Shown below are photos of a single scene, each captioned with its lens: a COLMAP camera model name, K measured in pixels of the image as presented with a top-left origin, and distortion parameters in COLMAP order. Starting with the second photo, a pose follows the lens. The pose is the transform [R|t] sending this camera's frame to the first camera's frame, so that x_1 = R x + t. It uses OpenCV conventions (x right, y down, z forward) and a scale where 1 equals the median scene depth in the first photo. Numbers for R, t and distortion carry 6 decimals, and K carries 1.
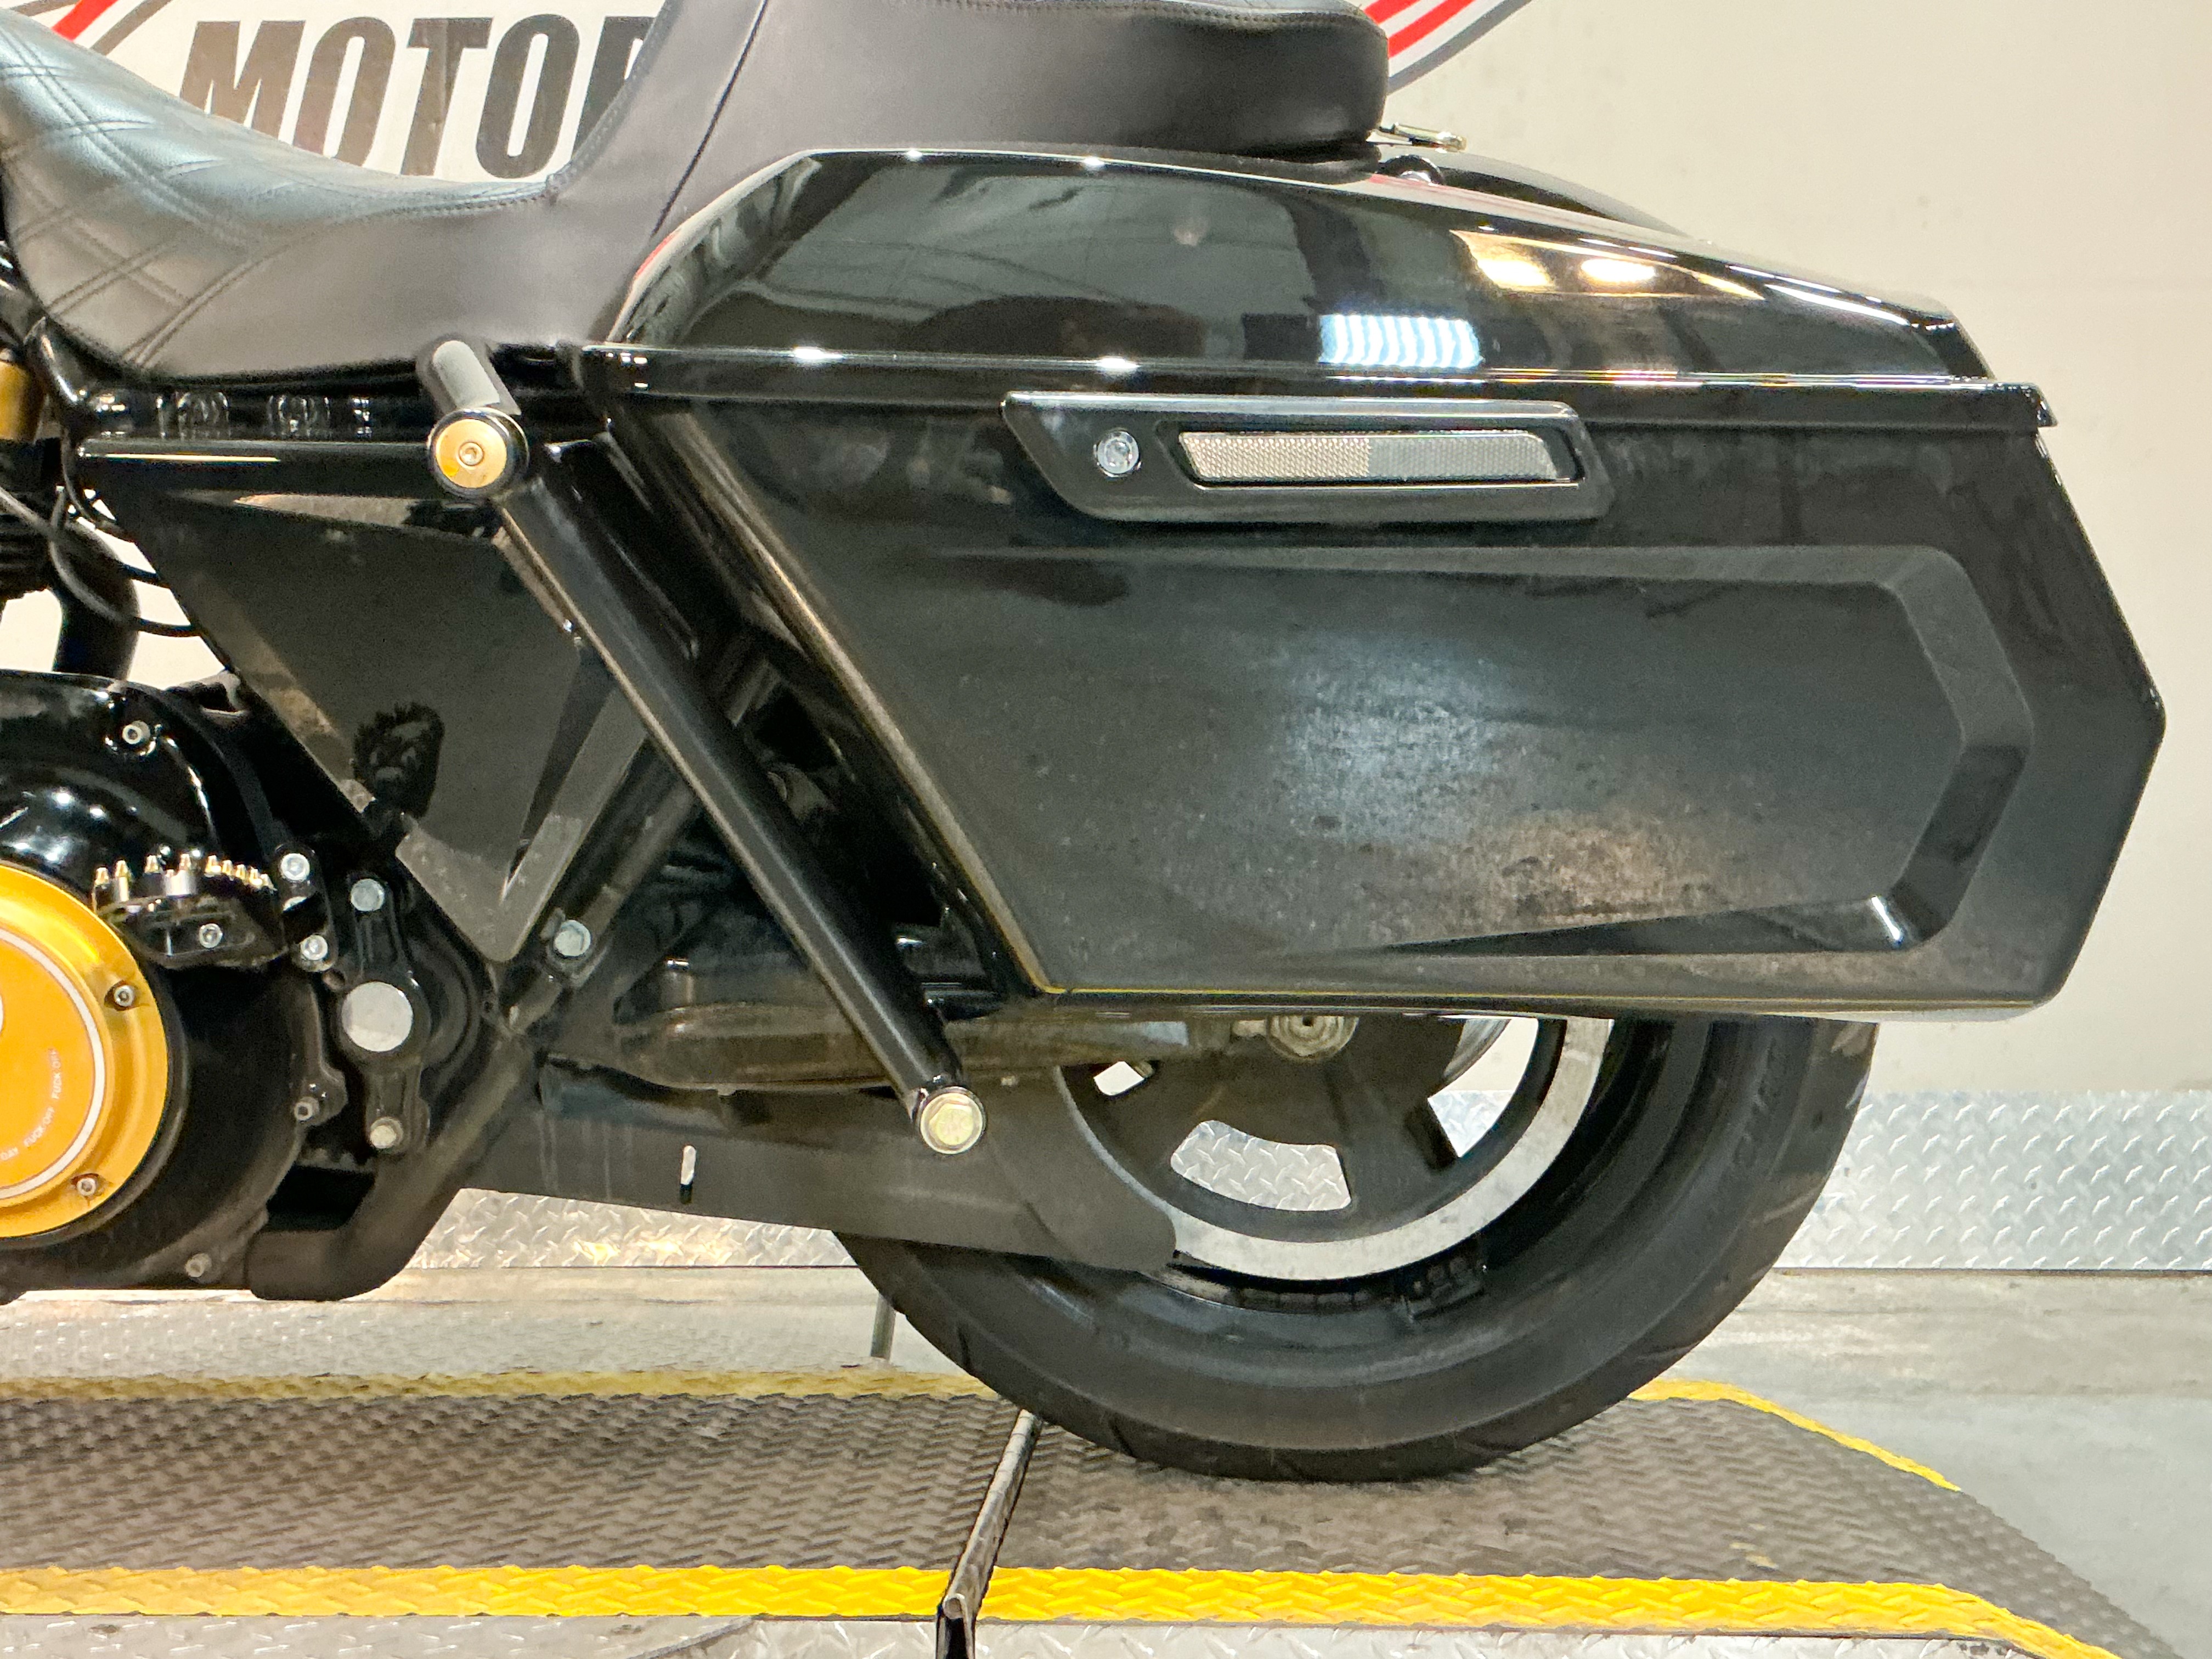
lens RADIAL K [[2458.4, 0, 1106.0], [0, 2458.4, 829.5], [0, 0, 1]] dist [0.175482, -0.383941]
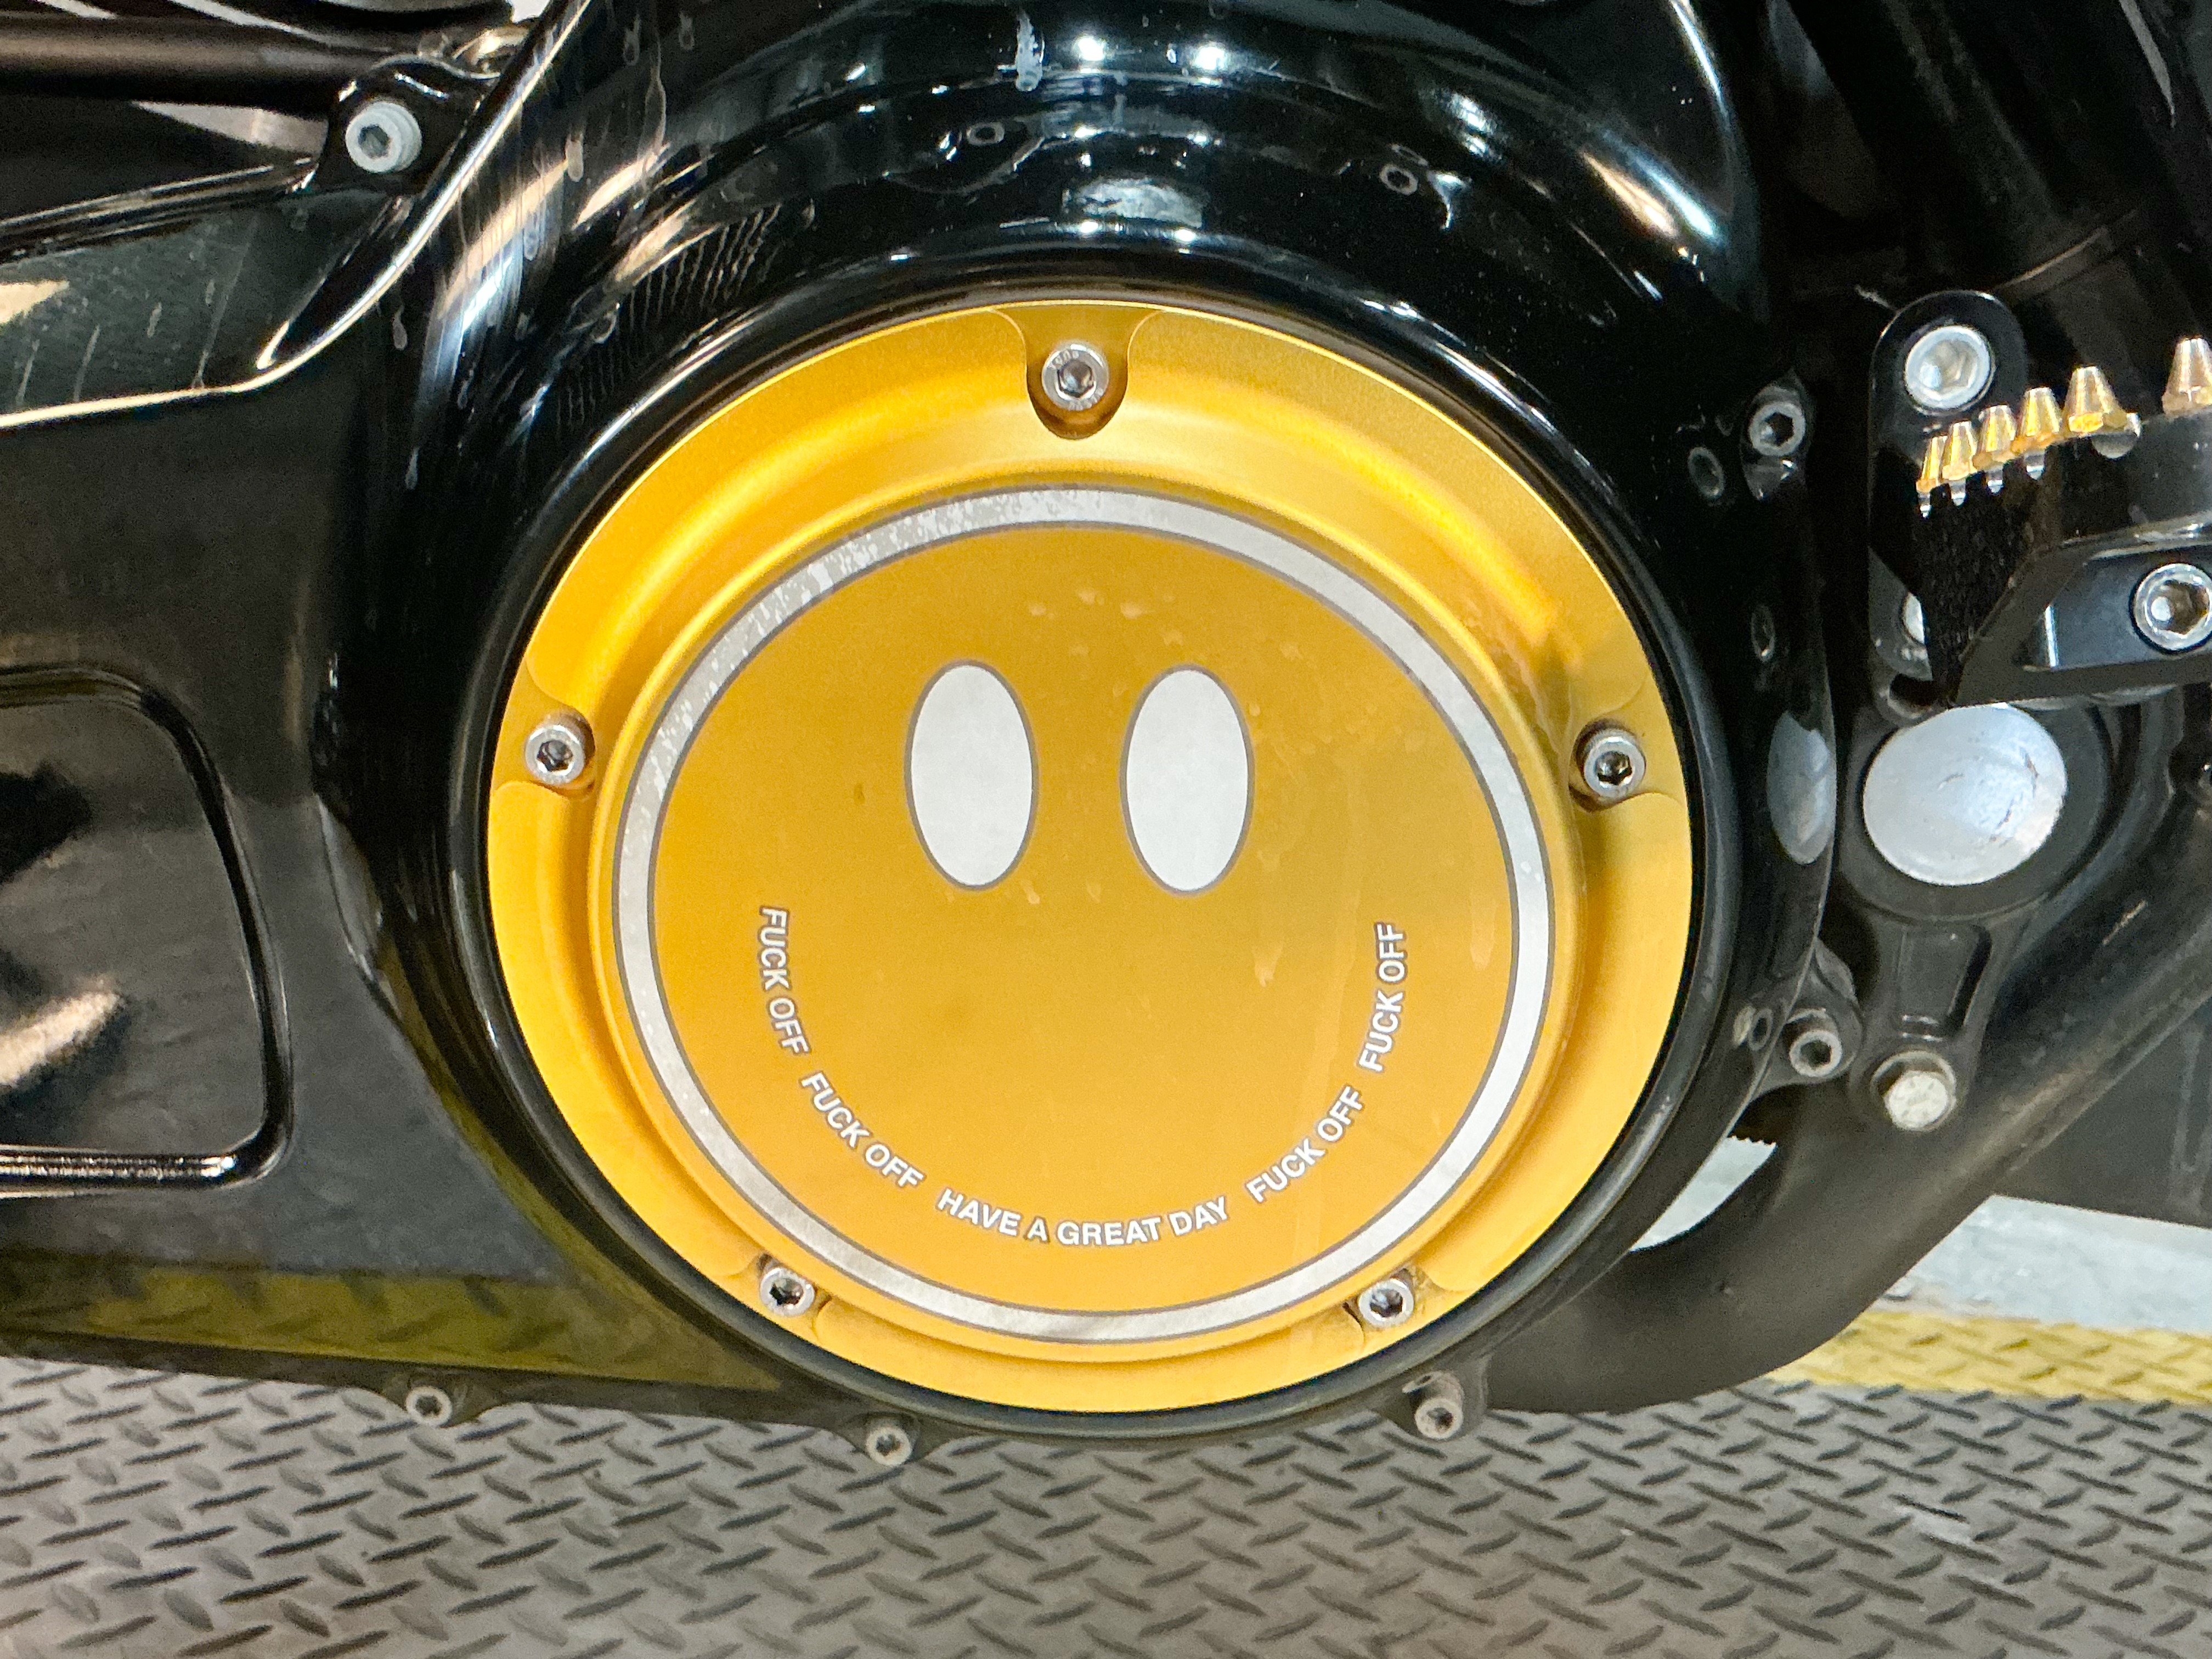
lens RADIAL K [[2458.4, 0, 1106.0], [0, 2458.4, 829.5], [0, 0, 1]] dist [0.175482, -0.383941]
pose [[0.998867, 0.037343, 0.029512, -0.410229], [-0.042125, 0.982221, 0.182940, 0.018124], [-0.022156, -0.183976, 0.982681, 0.614553]]
